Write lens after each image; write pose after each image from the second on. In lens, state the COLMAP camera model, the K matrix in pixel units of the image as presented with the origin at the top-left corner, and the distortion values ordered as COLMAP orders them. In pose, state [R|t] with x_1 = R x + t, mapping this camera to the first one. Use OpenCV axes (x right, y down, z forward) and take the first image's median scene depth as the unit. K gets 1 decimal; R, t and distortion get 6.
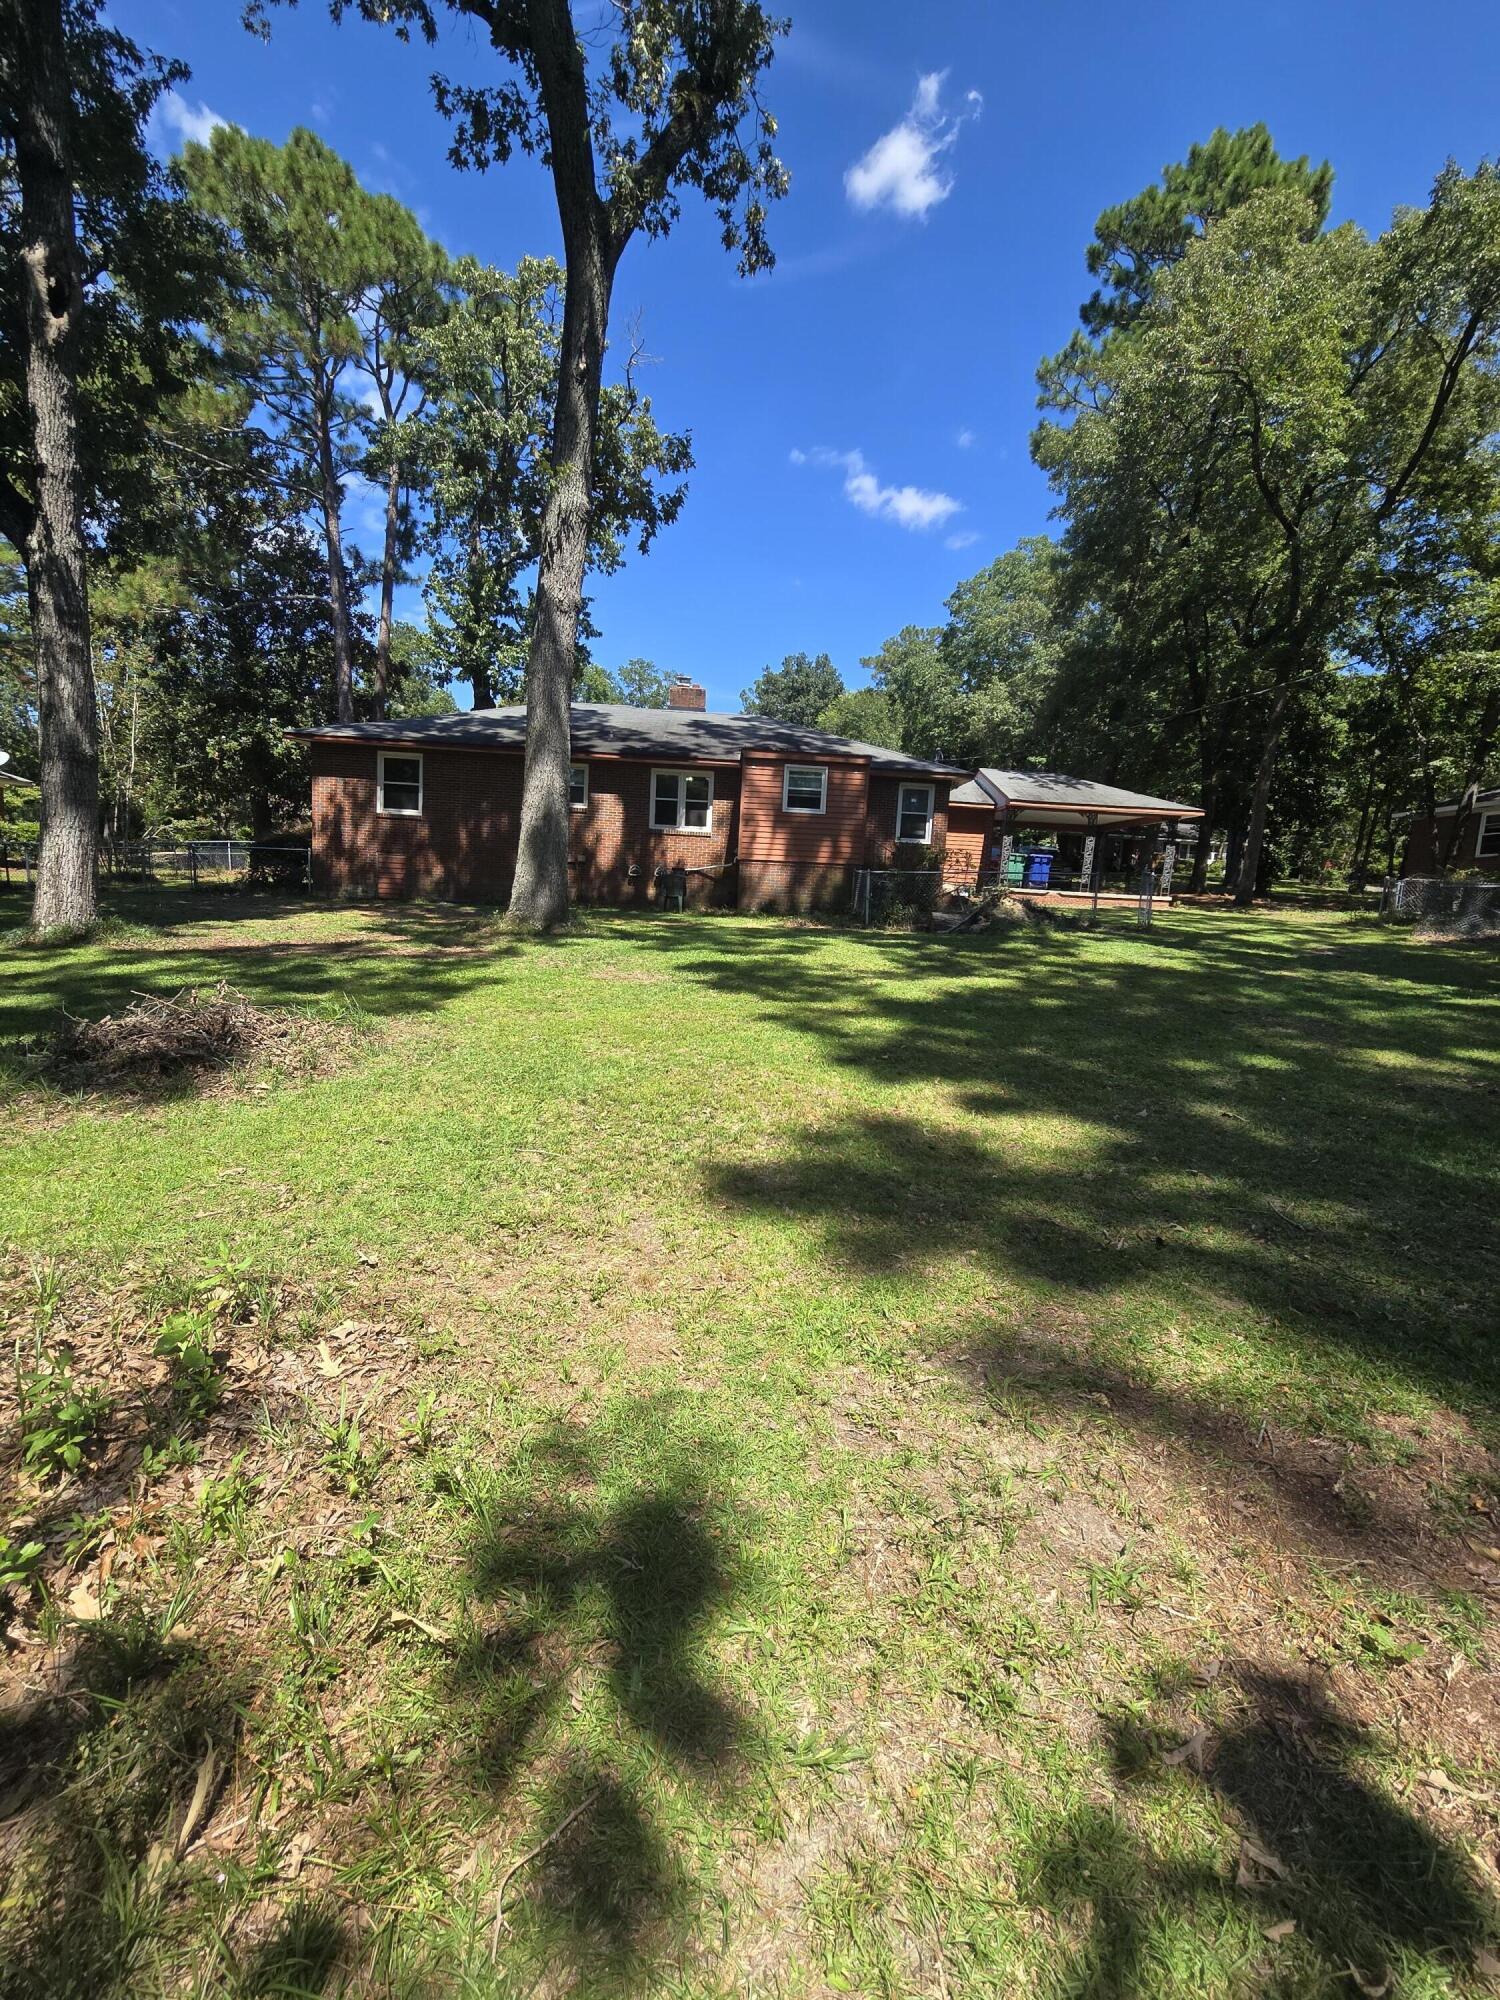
lens RADIAL K [[823.4, 0, 747.4], [0, 823.4, 983.3], [0, 0, 1]] dist [-0.003582, 0.001738]
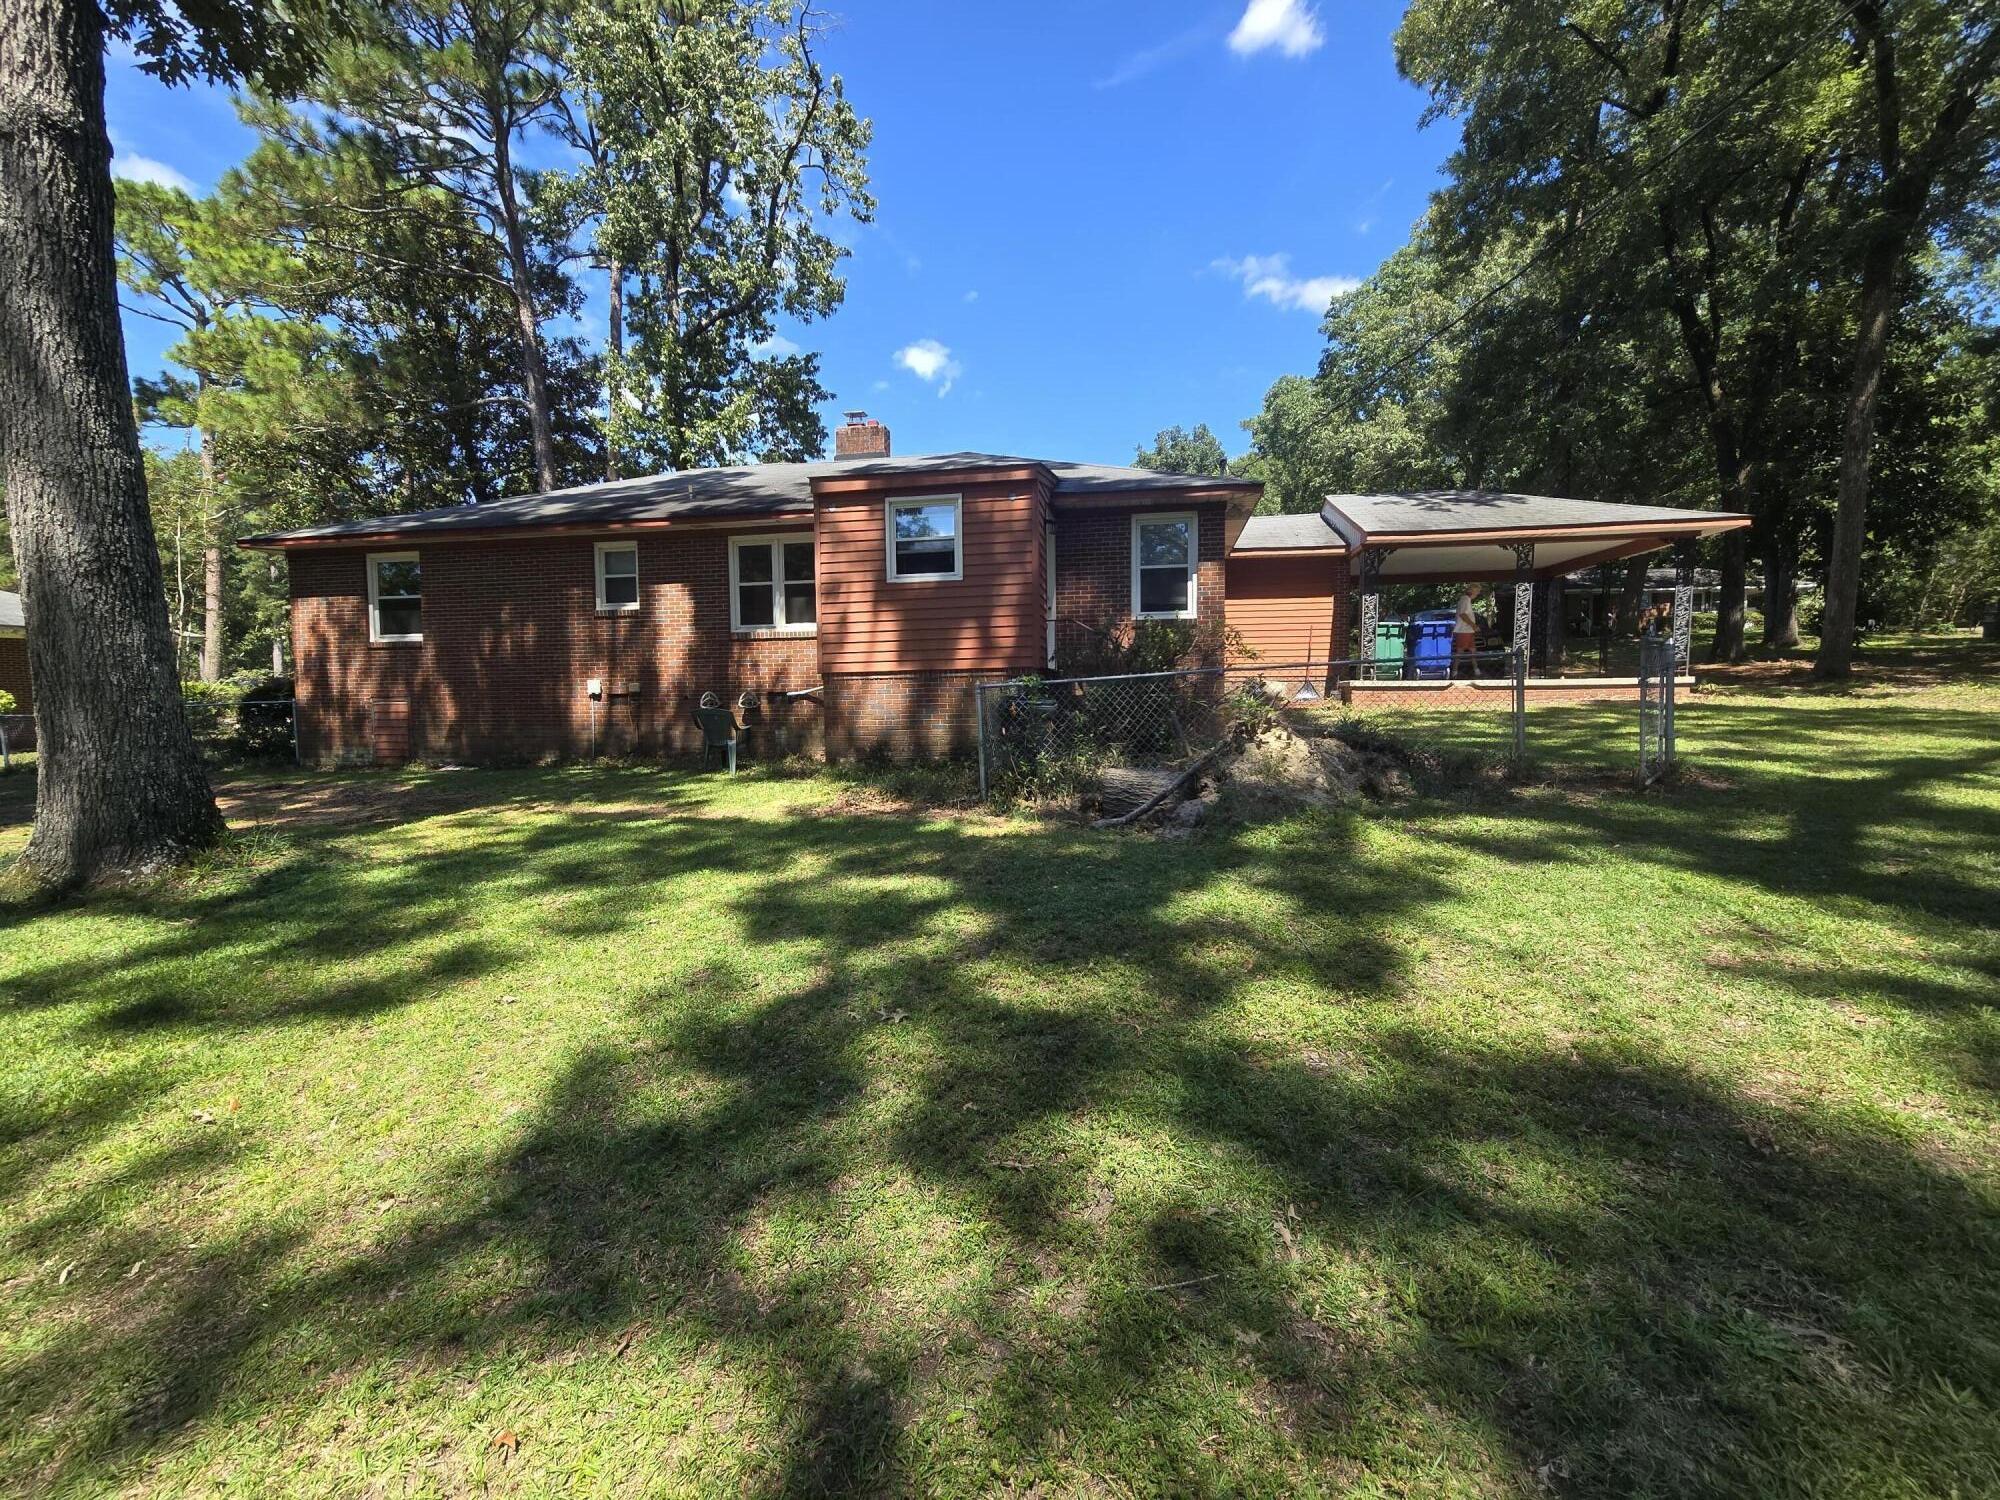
lens RADIAL K [[823.4, 0, 998.8], [0, 823.4, 732.2], [0, 0, 1]] dist [-0.003582, 0.001738]
pose [[0.976622, -0.057271, -0.207197, 0.203726], [0.044337, 0.996798, -0.066538, -0.061449], [0.210344, 0.055795, 0.976034, 0.435678]]
